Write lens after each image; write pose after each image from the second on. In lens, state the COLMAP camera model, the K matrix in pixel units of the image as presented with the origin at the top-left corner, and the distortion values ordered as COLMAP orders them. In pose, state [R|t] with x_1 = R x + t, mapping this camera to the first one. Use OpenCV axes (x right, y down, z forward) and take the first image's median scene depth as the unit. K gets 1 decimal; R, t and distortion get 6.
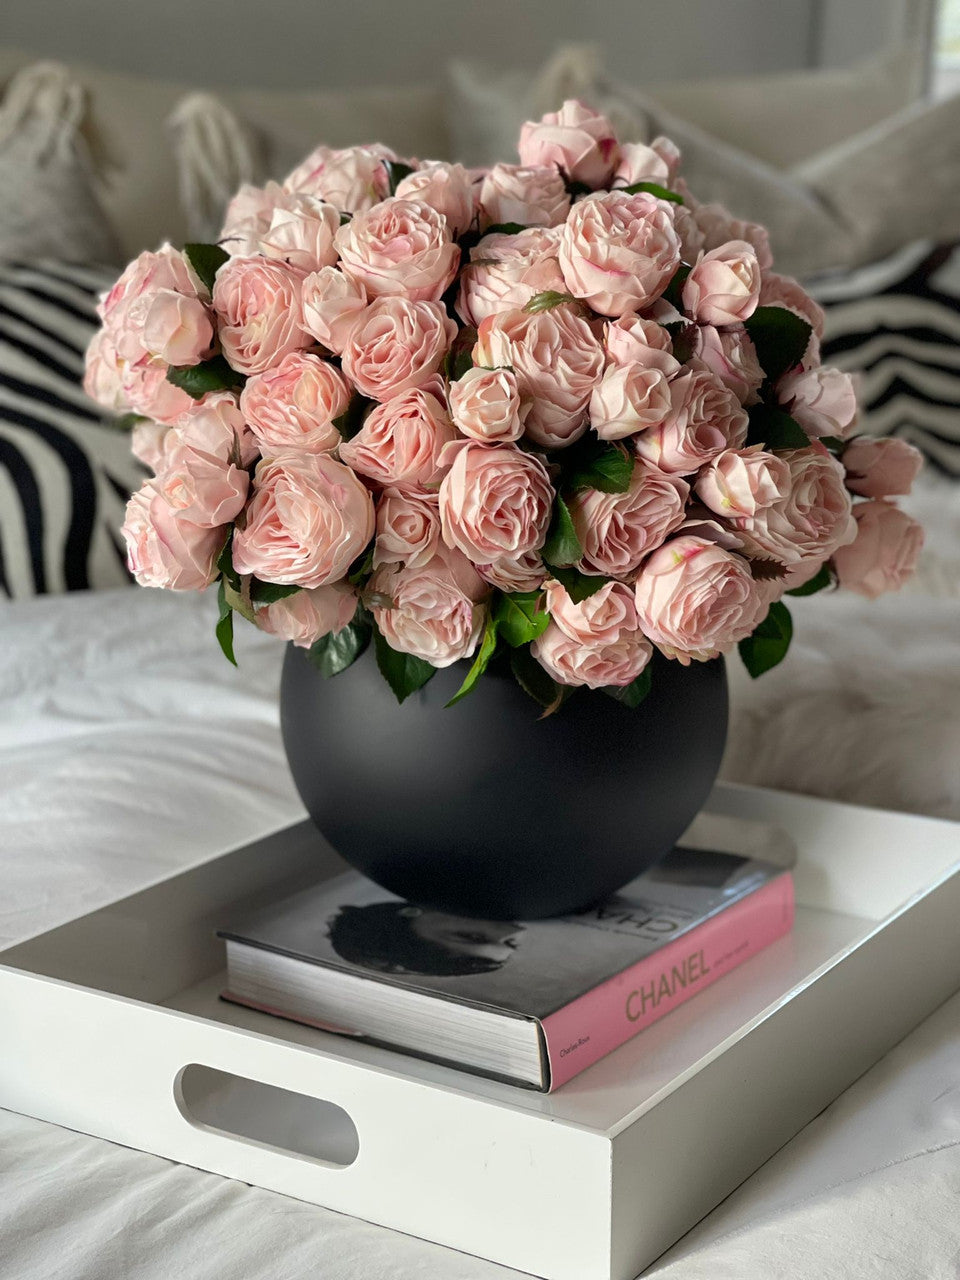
lens RADIAL K [[2414.2, 0, 480.6], [0, 2414.2, 637.6], [0, 0, 1]] dist [0.212267, 0.000000]
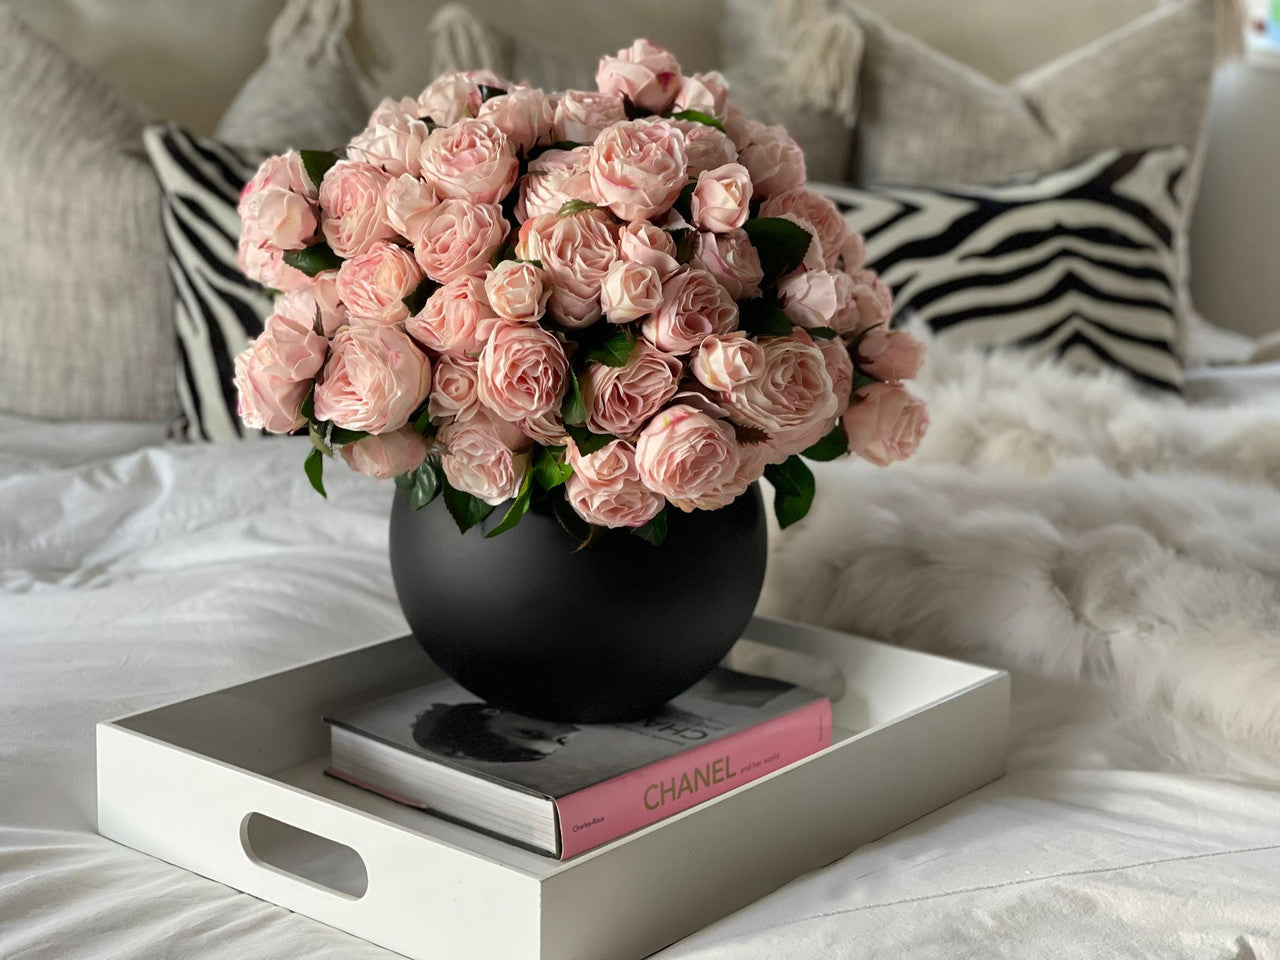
lens RADIAL K [[2414.2, 0, 639.6], [0, 2414.2, 478.4], [0, 0, 1]] dist [0.212267, 0.000000]
pose [[0.991655, 0.045105, -0.120775, 0.199913], [-0.046432, 0.998888, -0.008196, 0.005478], [0.120271, 0.013735, 0.992646, -0.192226]]
